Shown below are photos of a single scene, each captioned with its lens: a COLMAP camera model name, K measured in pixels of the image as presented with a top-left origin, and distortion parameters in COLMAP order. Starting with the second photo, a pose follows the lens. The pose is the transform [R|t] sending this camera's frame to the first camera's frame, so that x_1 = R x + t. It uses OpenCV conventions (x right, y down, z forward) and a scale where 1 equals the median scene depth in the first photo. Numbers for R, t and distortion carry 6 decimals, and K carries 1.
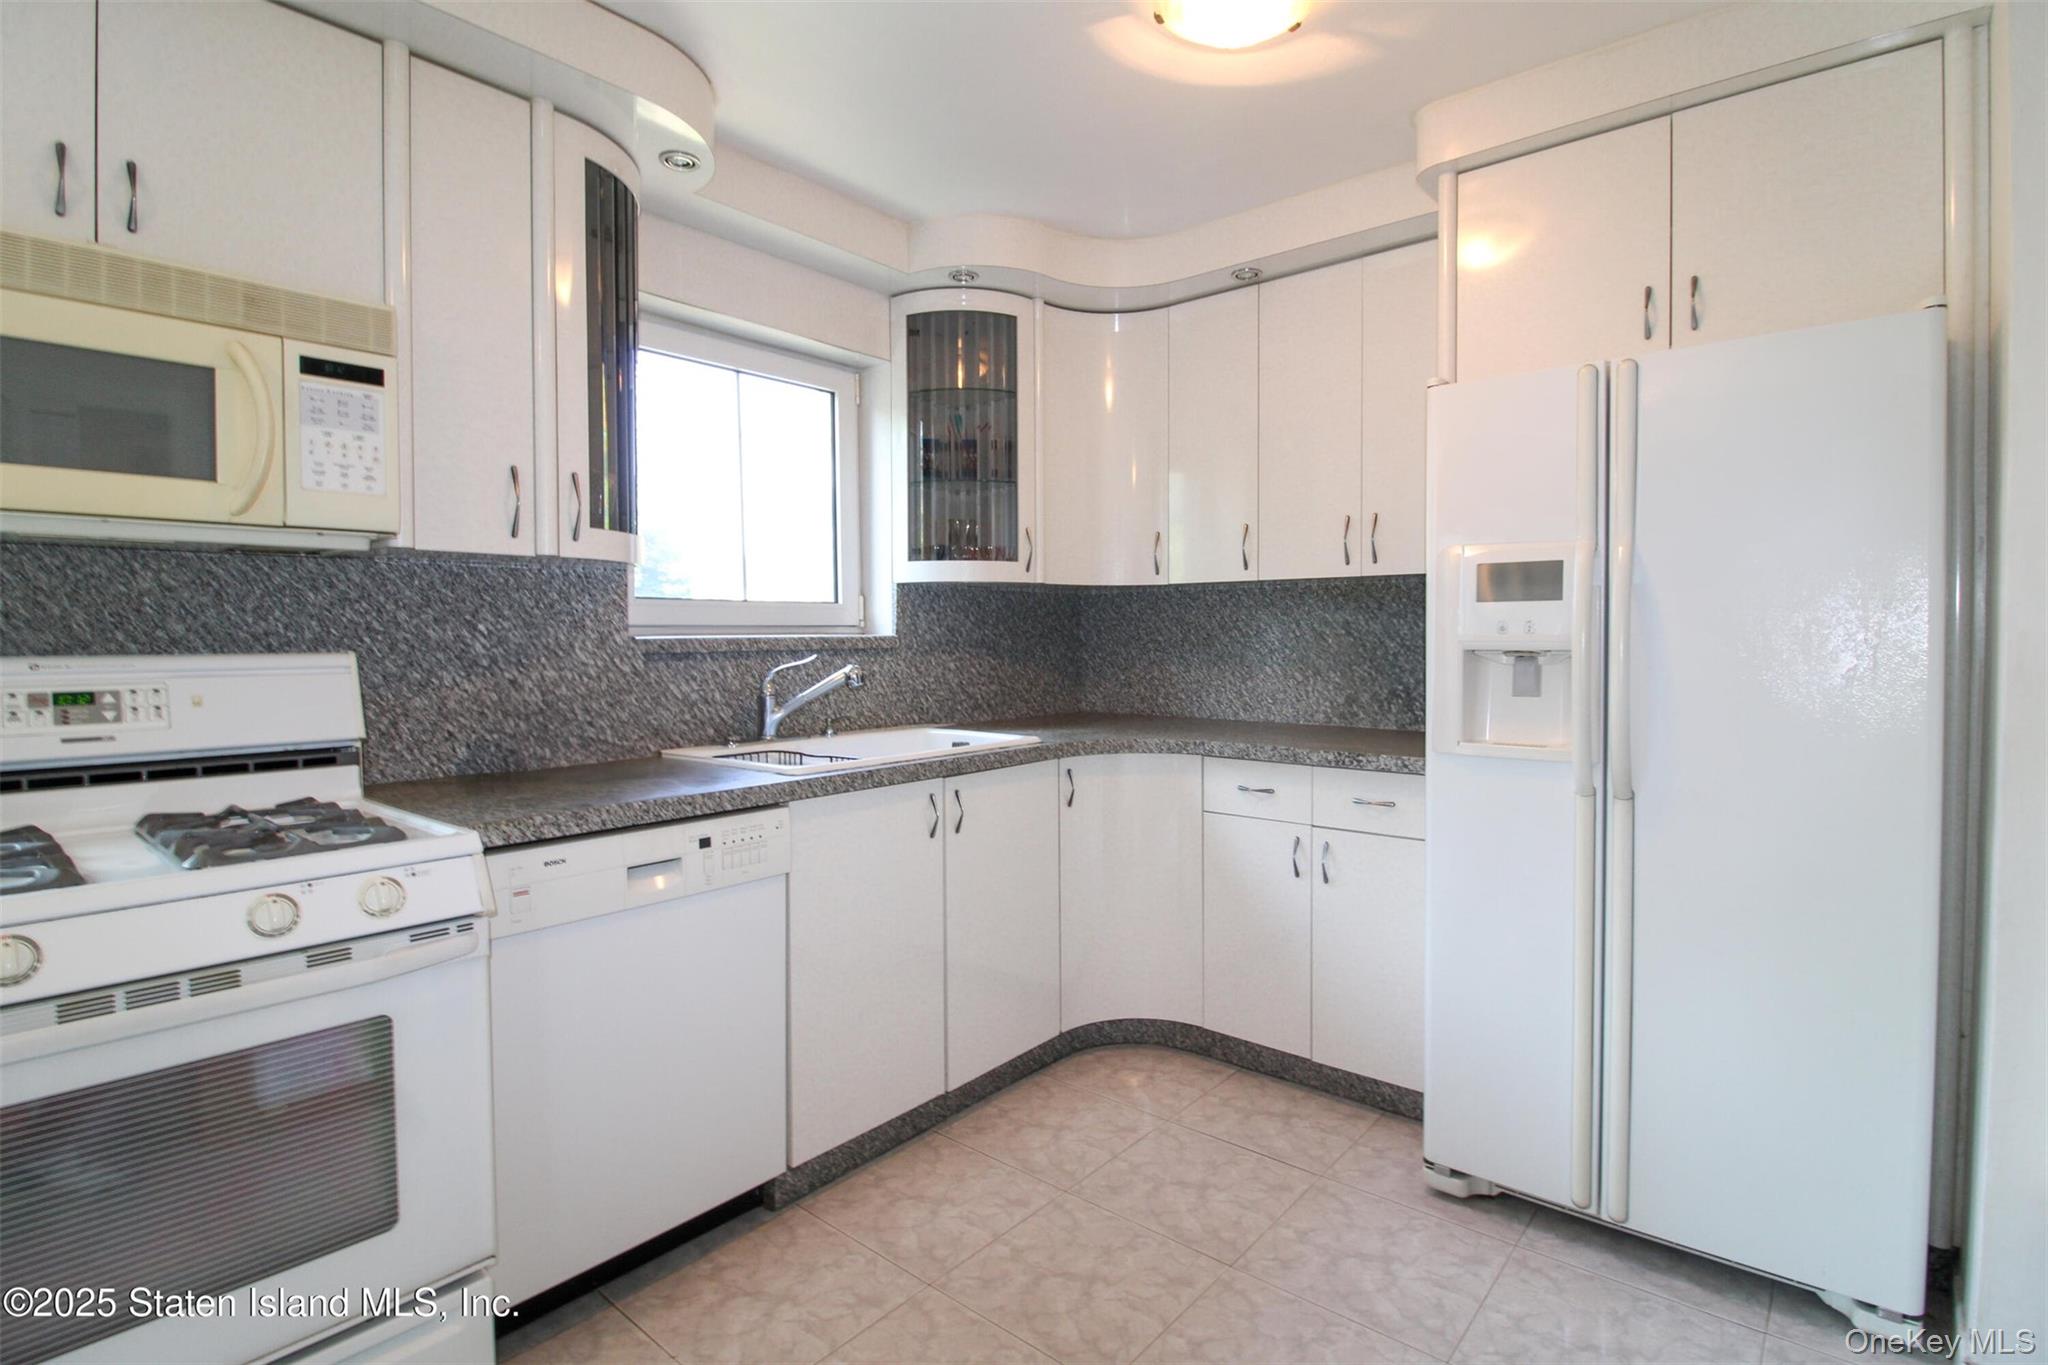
lens RADIAL K [[977.5, 0, 1047.2], [0, 977.5, 658.5], [0, 0, 1]] dist [0.001108, -0.013107]
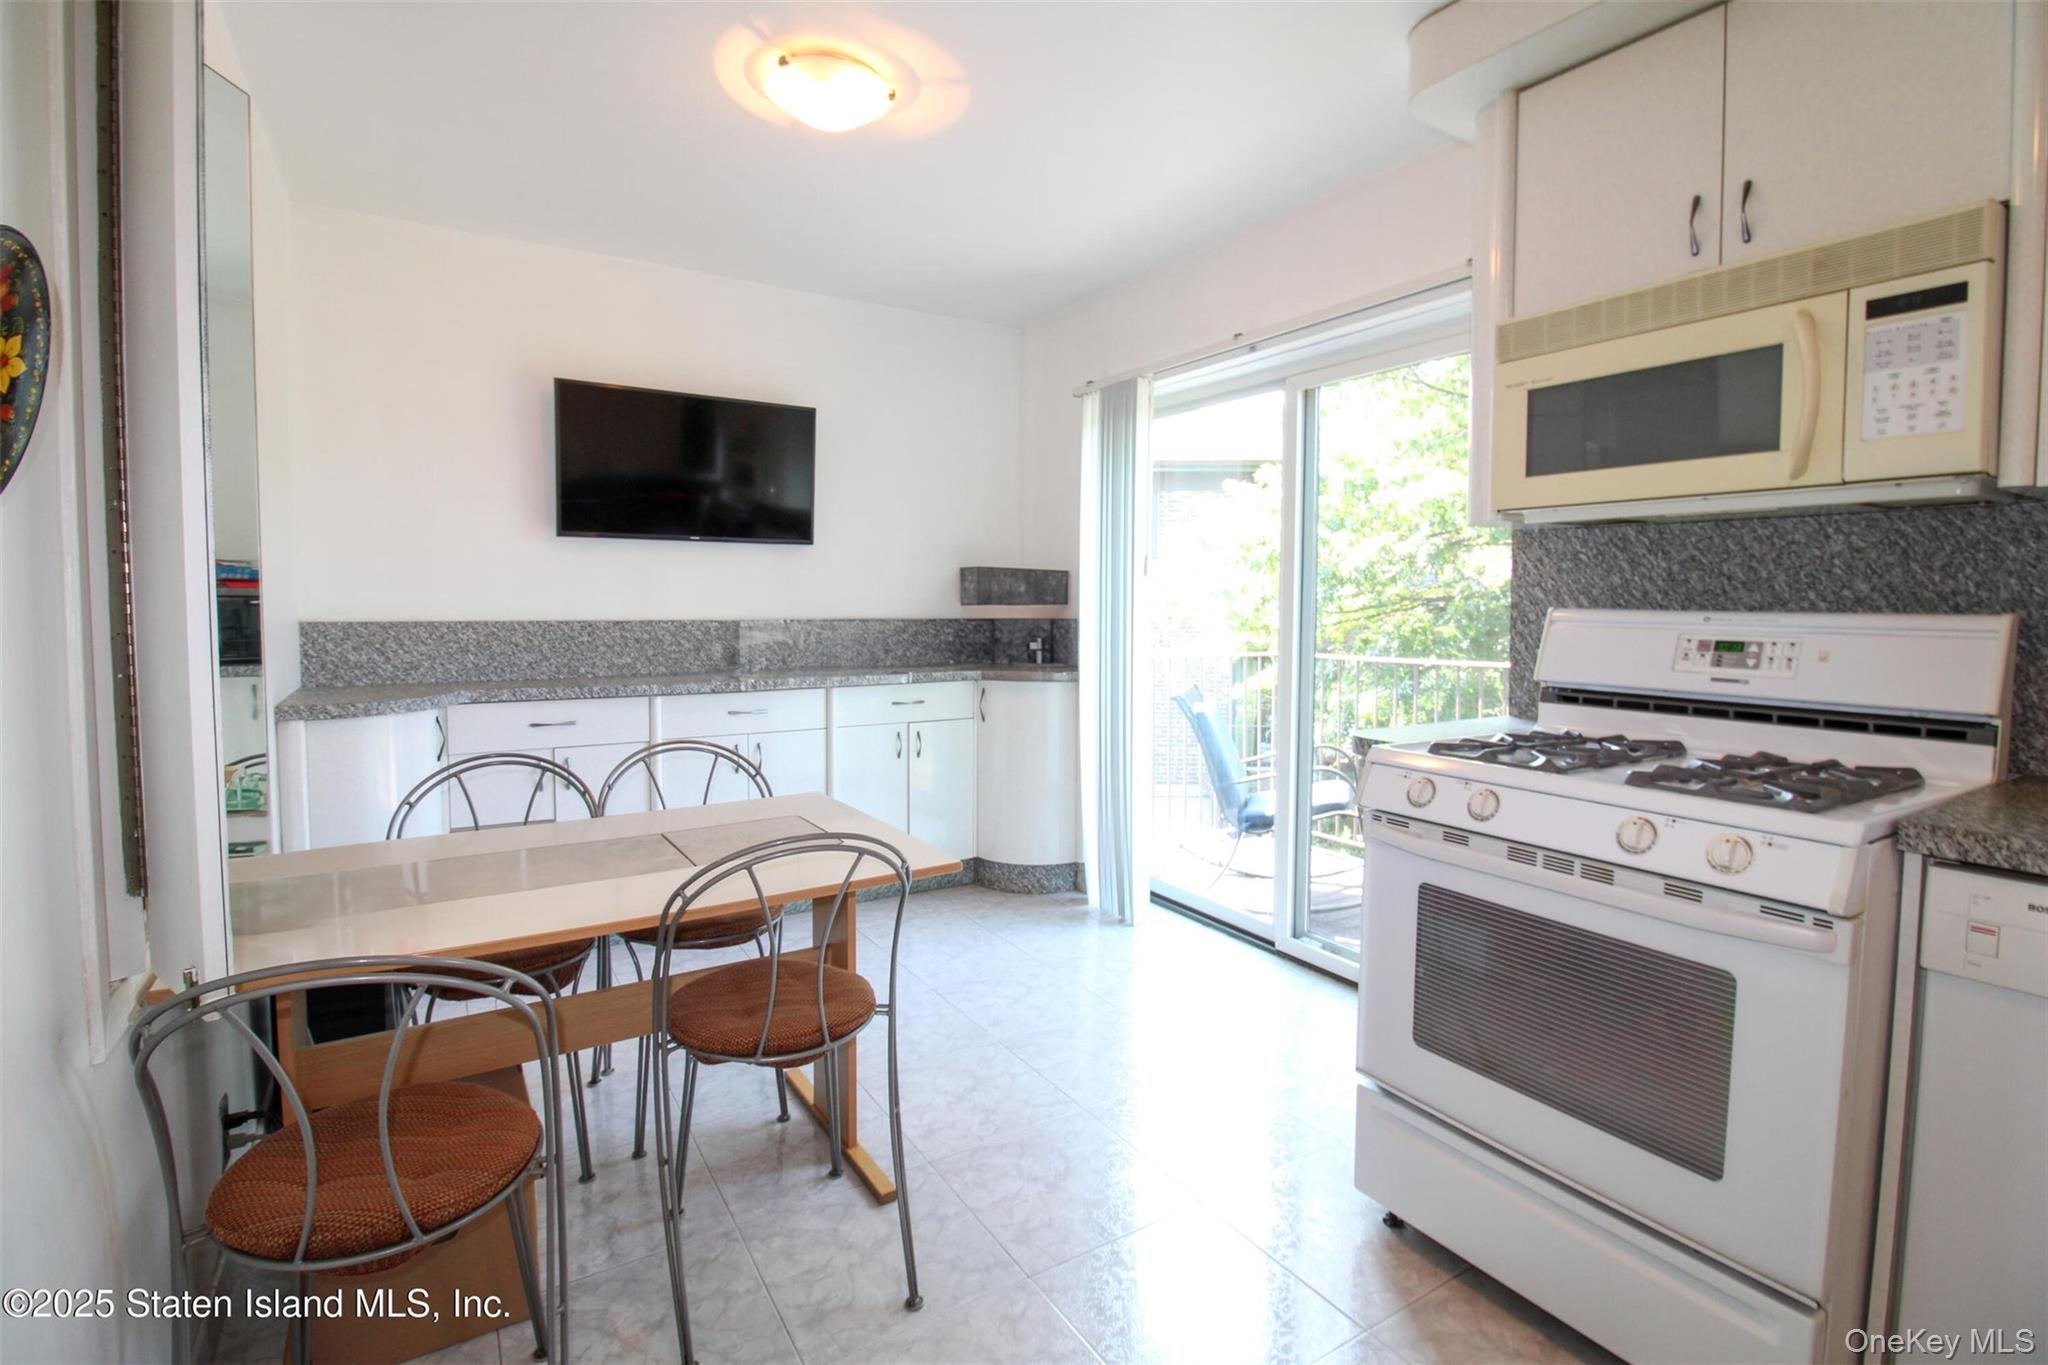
lens RADIAL K [[977.5, 0, 1047.2], [0, 977.5, 658.5], [0, 0, 1]] dist [0.001108, -0.013107]
pose [[-0.303203, 0.059871, -0.951043, 0.394344], [-0.024417, 0.997209, 0.070562, -0.008209], [0.952613, 0.044616, -0.300895, 0.520770]]
